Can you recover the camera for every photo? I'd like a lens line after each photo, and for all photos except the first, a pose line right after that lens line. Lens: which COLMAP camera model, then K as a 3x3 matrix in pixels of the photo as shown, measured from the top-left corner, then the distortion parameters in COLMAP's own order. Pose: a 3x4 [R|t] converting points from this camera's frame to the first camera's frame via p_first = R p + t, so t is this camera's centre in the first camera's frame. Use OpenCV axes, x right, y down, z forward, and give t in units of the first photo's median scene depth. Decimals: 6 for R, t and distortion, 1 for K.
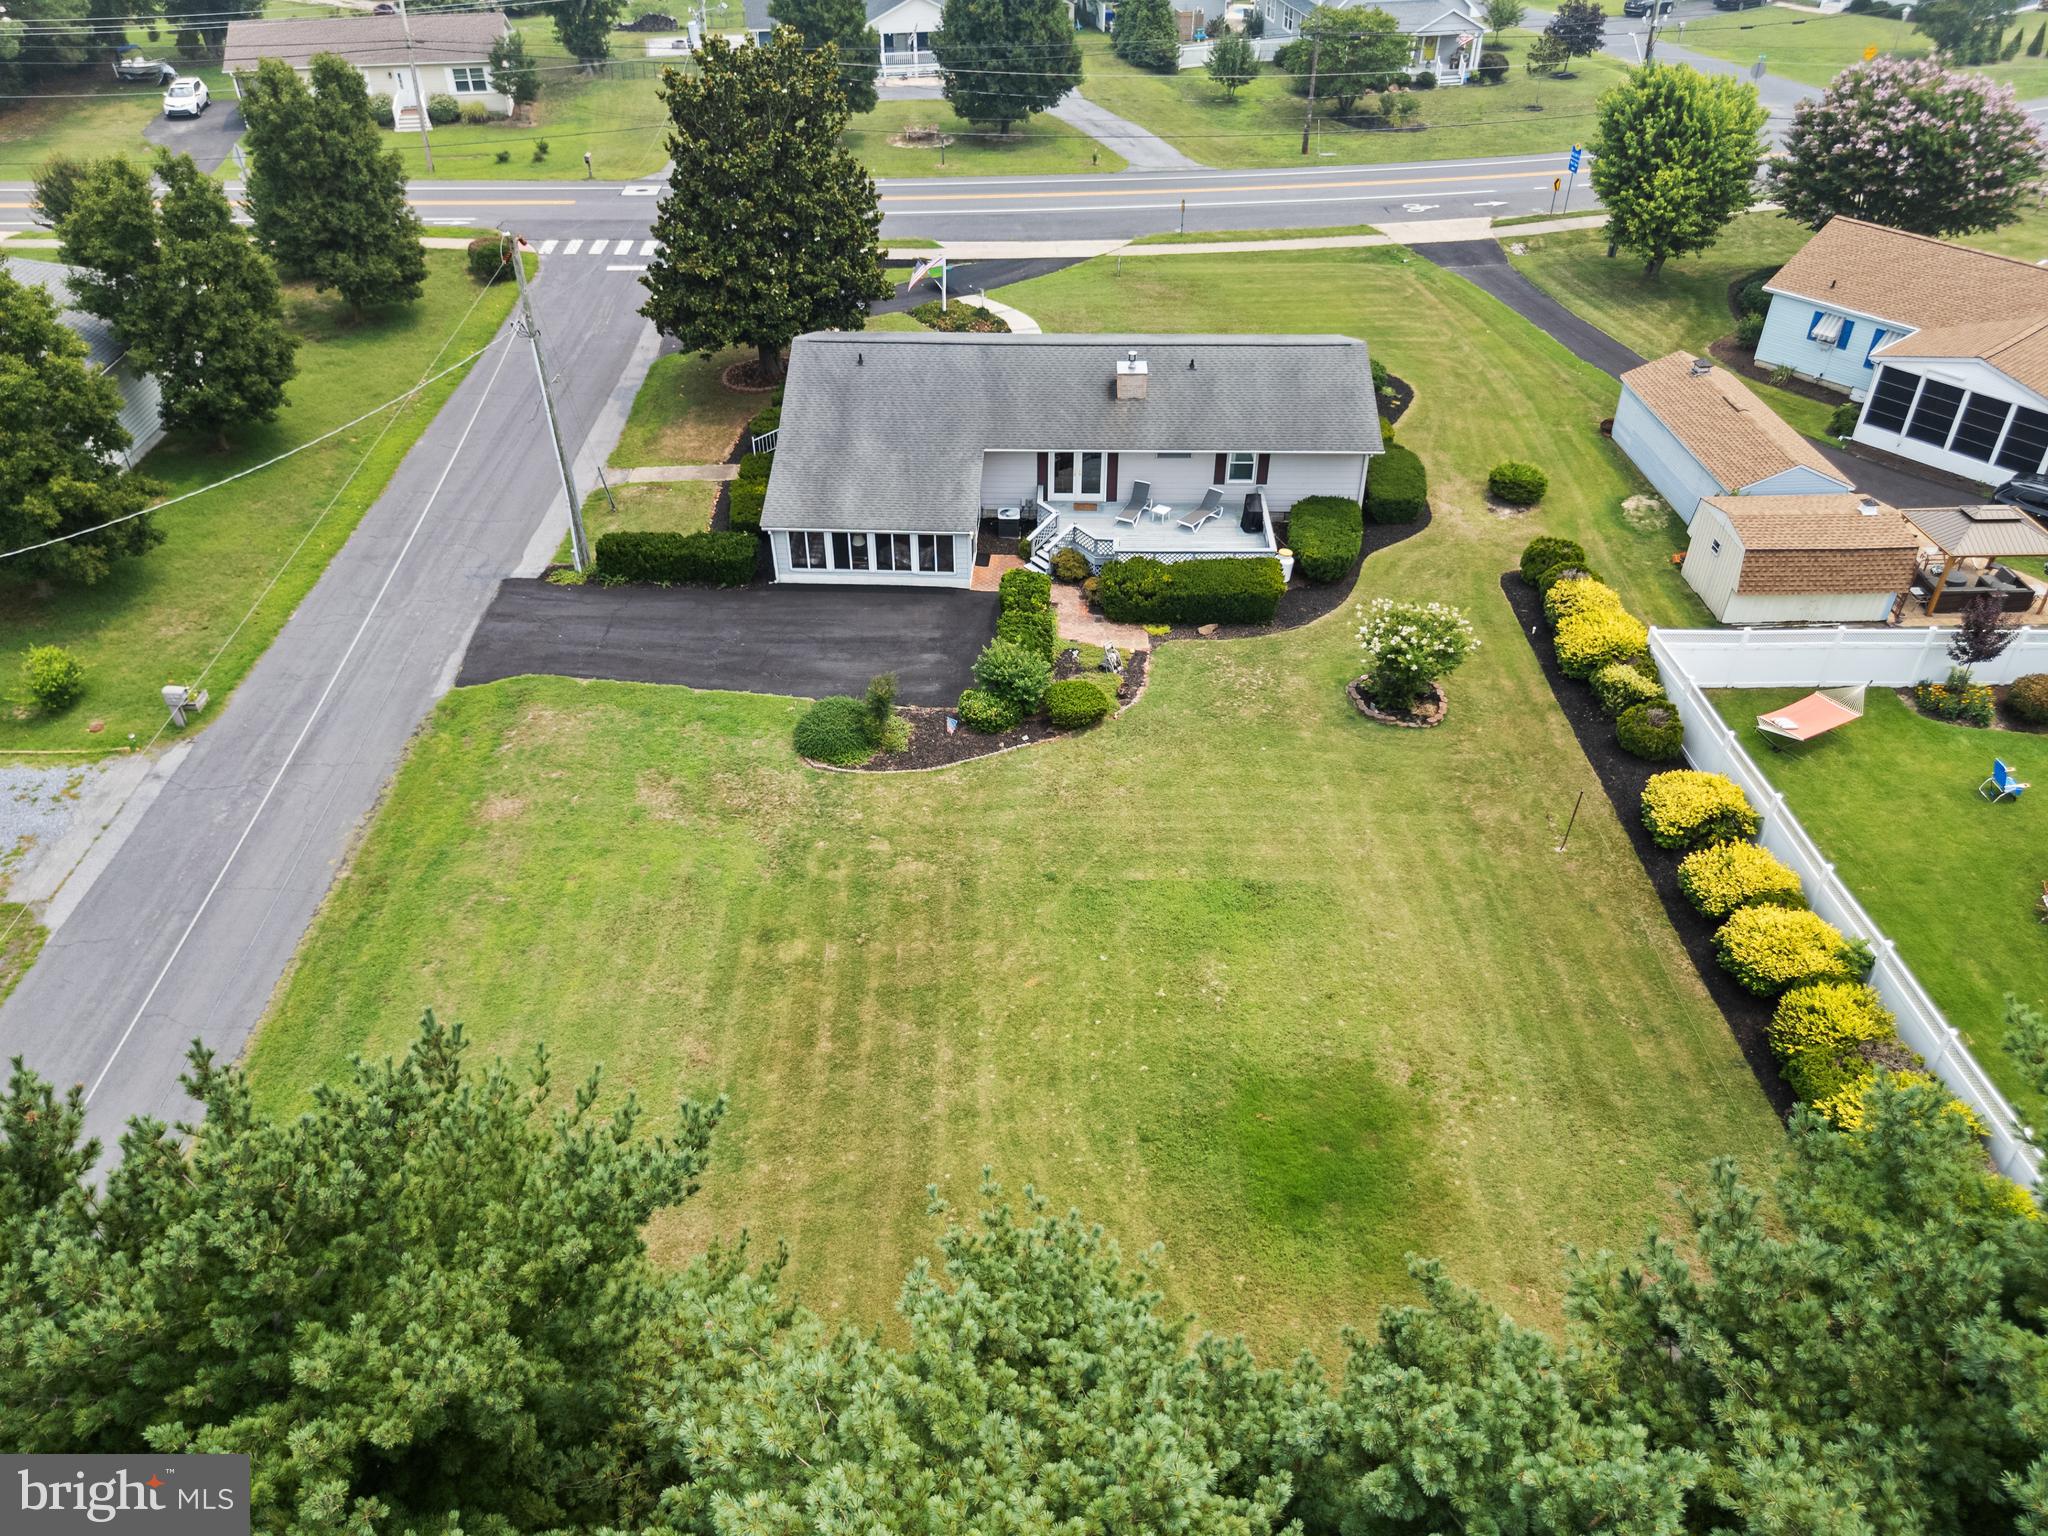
lens RADIAL K [[1513.8, 0, 1019.7], [0, 1513.8, 767.5], [0, 0, 1]] dist [0.064601, -0.067617]
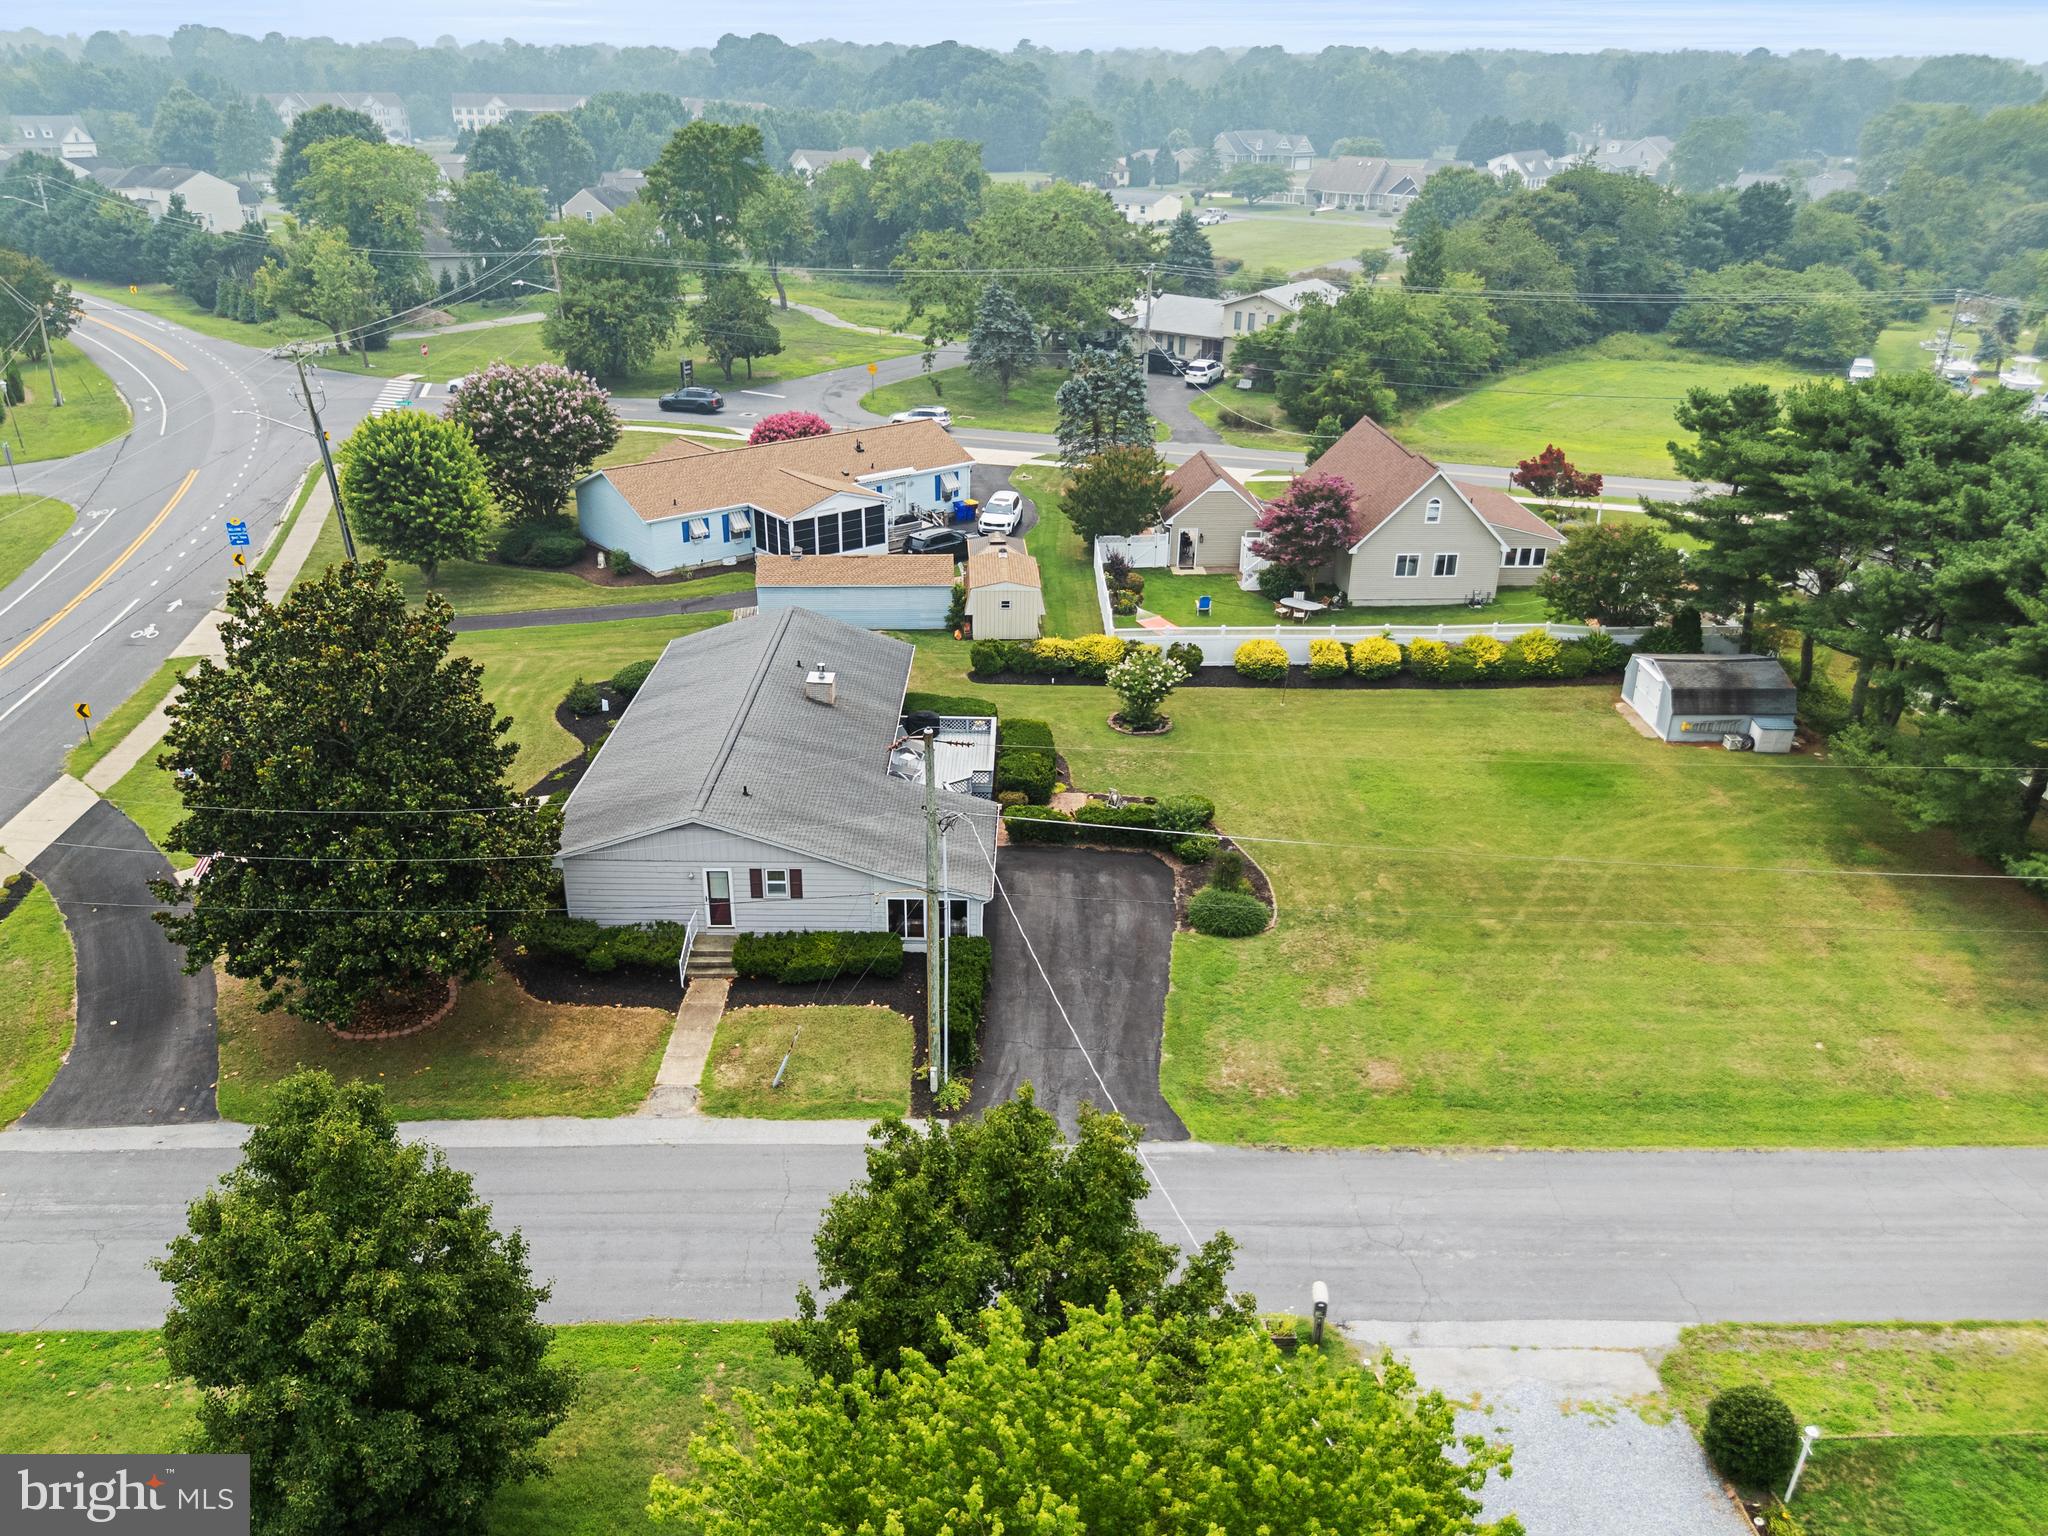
lens RADIAL K [[1531.6, 0, 1019.3], [0, 1531.6, 763.5], [0, 0, 1]] dist [0.071988, -0.074650]
pose [[-0.010963, -0.415153, 0.909685, -1.001671], [0.584455, 0.735504, 0.342705, -0.532270], [-0.811352, 0.535427, 0.234575, 0.678666]]
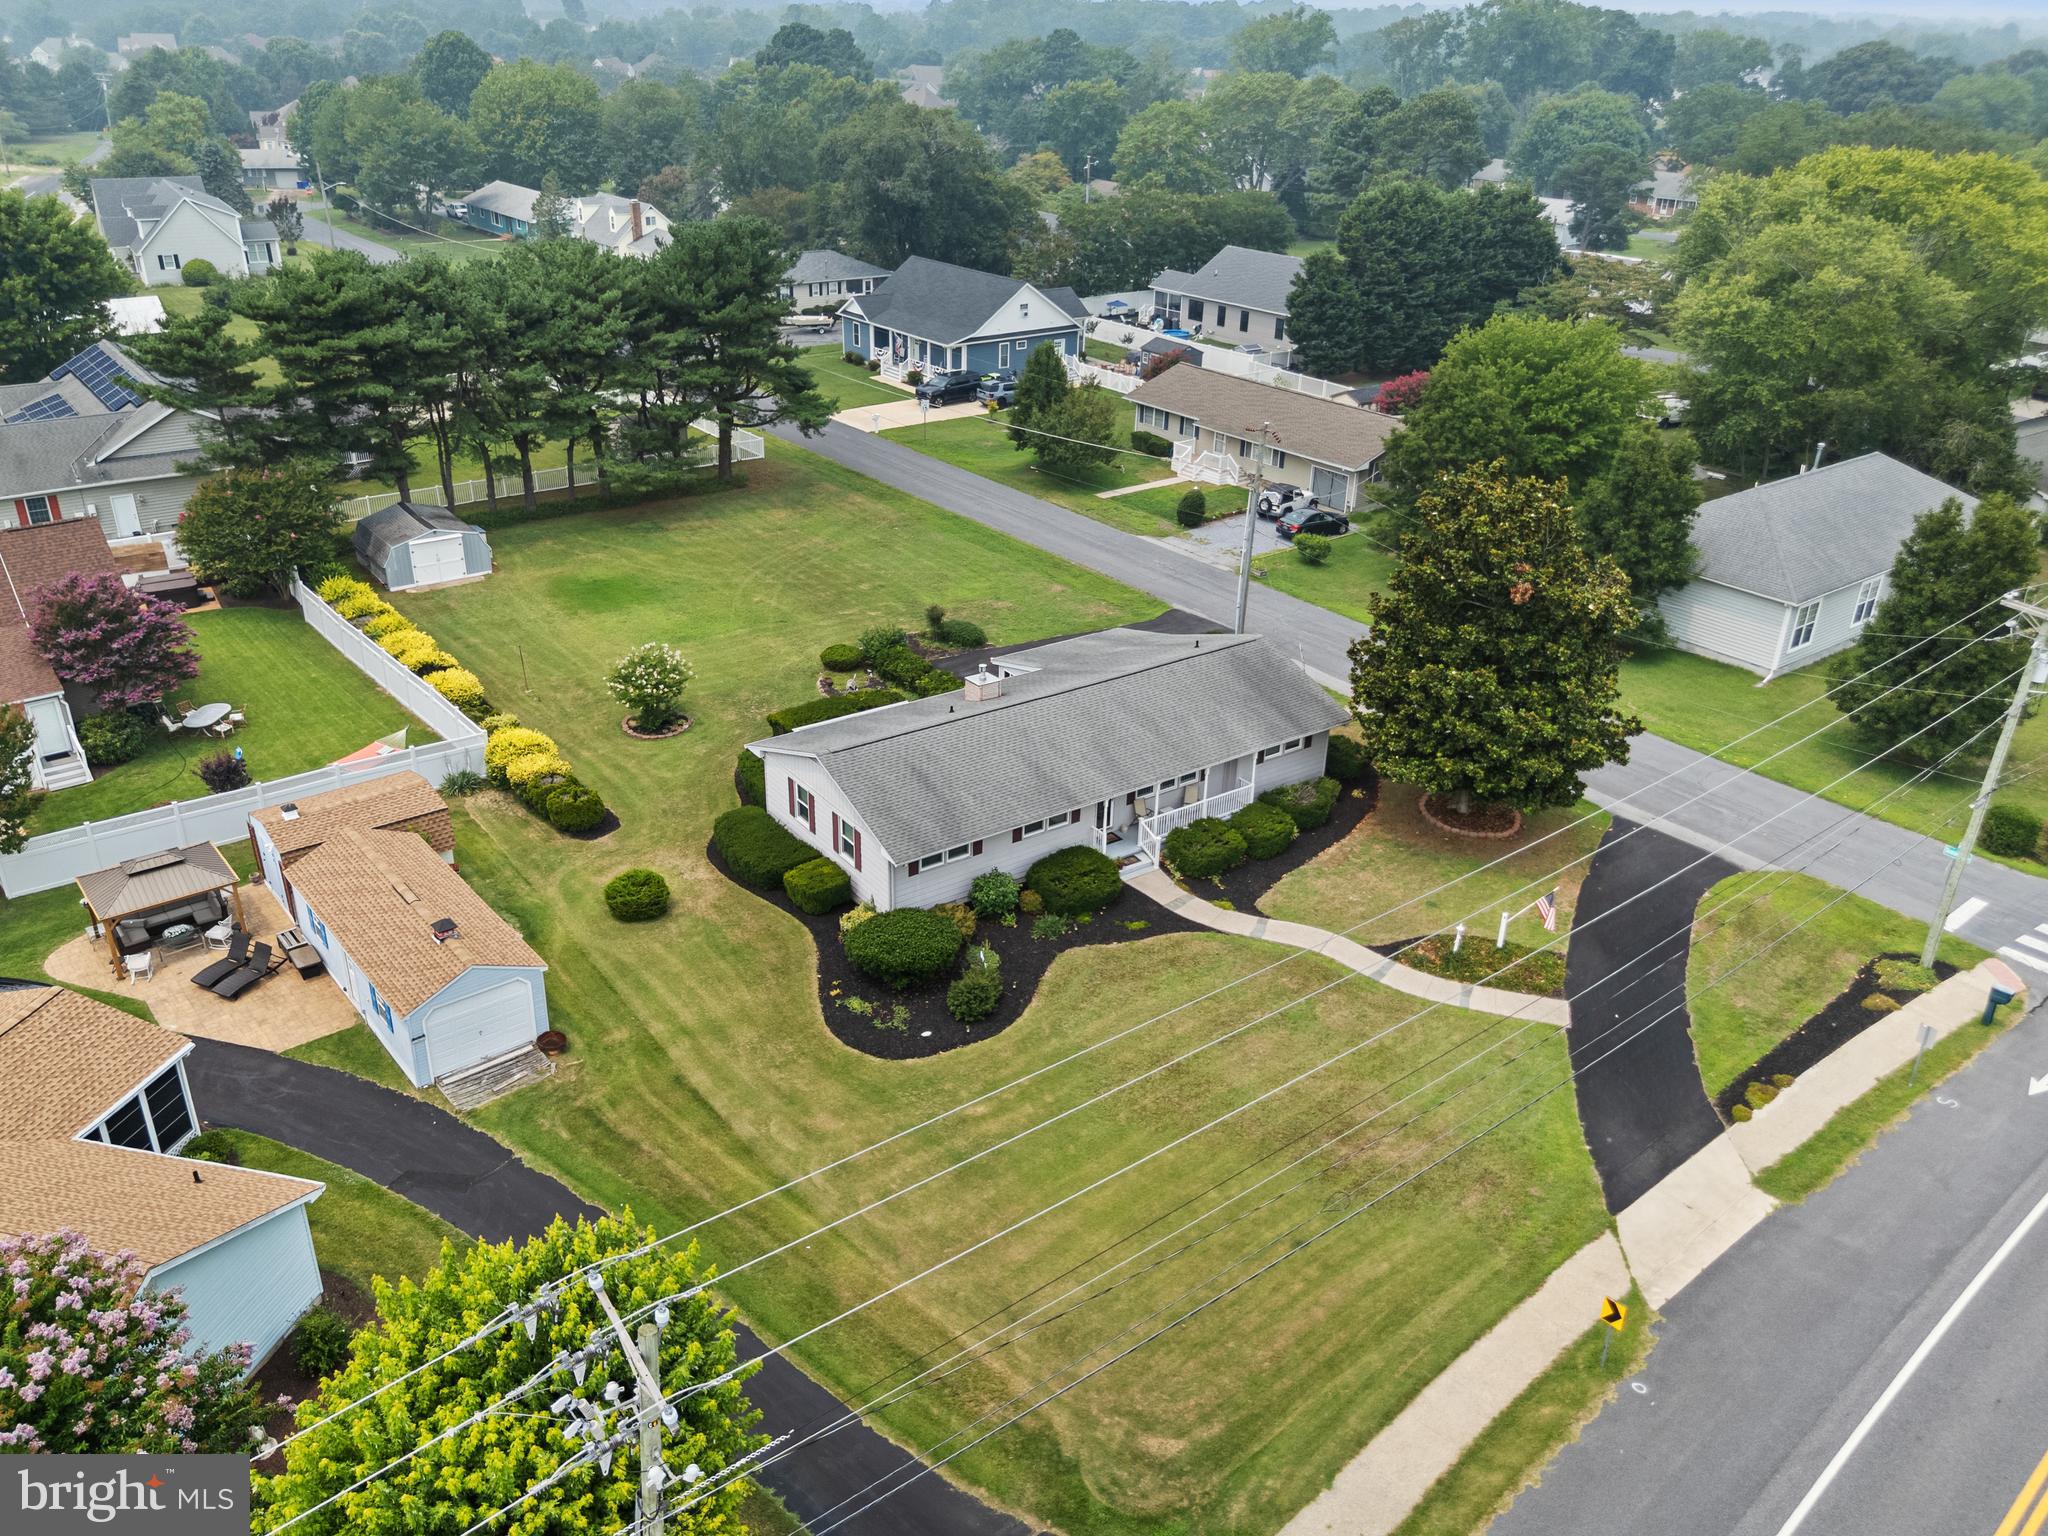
lens RADIAL K [[1555.4, 0, 1024.0], [0, 1555.4, 768.0], [0, 0, 1]] dist [0.071818, -0.081363]
pose [[-0.798655, 0.248461, -0.548103, 0.694250], [-0.375502, 0.505980, 0.776519, -1.136542], [0.470264, 0.825985, -0.310806, 1.458756]]
